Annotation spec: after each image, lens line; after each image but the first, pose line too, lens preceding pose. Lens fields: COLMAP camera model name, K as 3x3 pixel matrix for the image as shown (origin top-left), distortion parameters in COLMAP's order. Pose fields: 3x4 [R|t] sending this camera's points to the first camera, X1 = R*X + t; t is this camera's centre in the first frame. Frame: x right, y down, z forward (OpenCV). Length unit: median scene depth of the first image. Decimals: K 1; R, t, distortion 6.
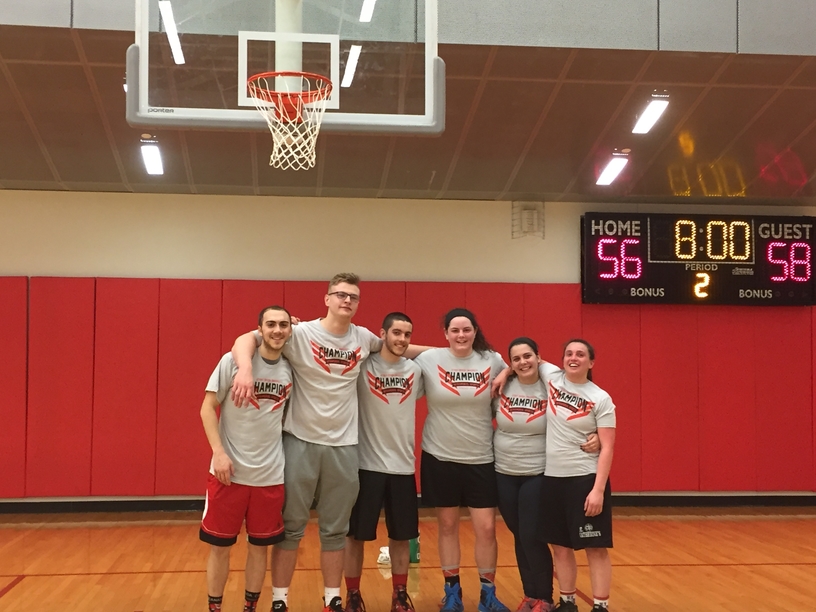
lens RADIAL K [[1131.1, 0, 409.6], [0, 1131.1, 304.6], [0, 0, 1]] dist [0.013163, 0.000000]
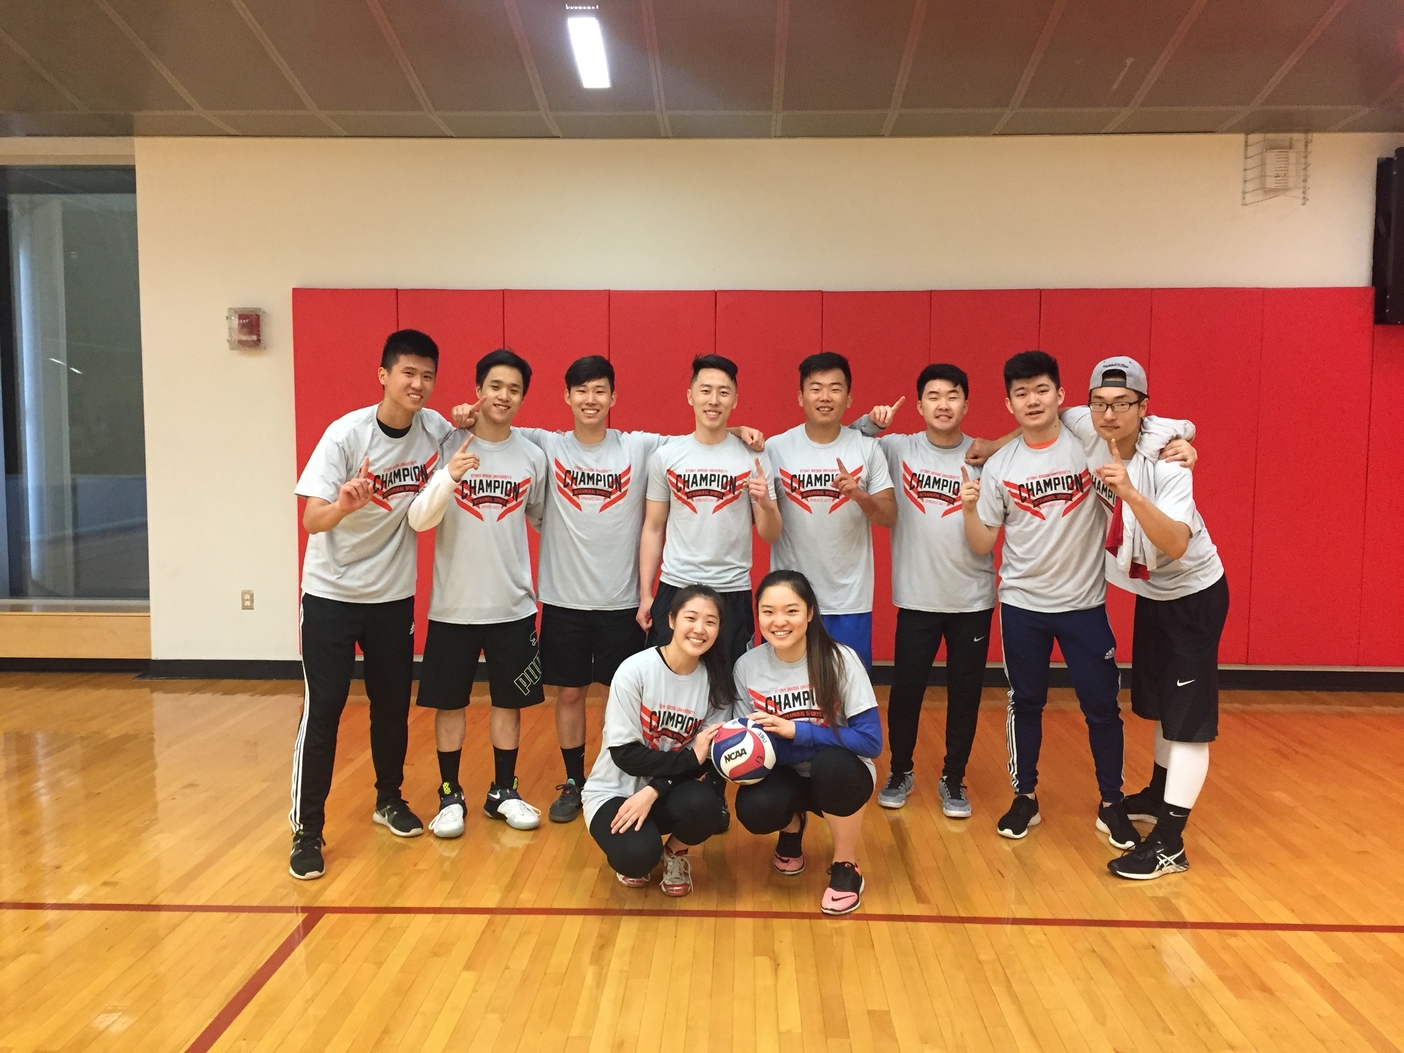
lens RADIAL K [[1184.4, 0, 703.5], [0, 1184.4, 528.7], [0, 0, 1]] dist [0.000221, 0.000898]
pose [[0.988822, 0.010301, -0.148744, -0.081246], [0.010146, 0.990650, 0.136053, 0.015942], [0.148754, -0.136042, 0.979472, 0.394098]]
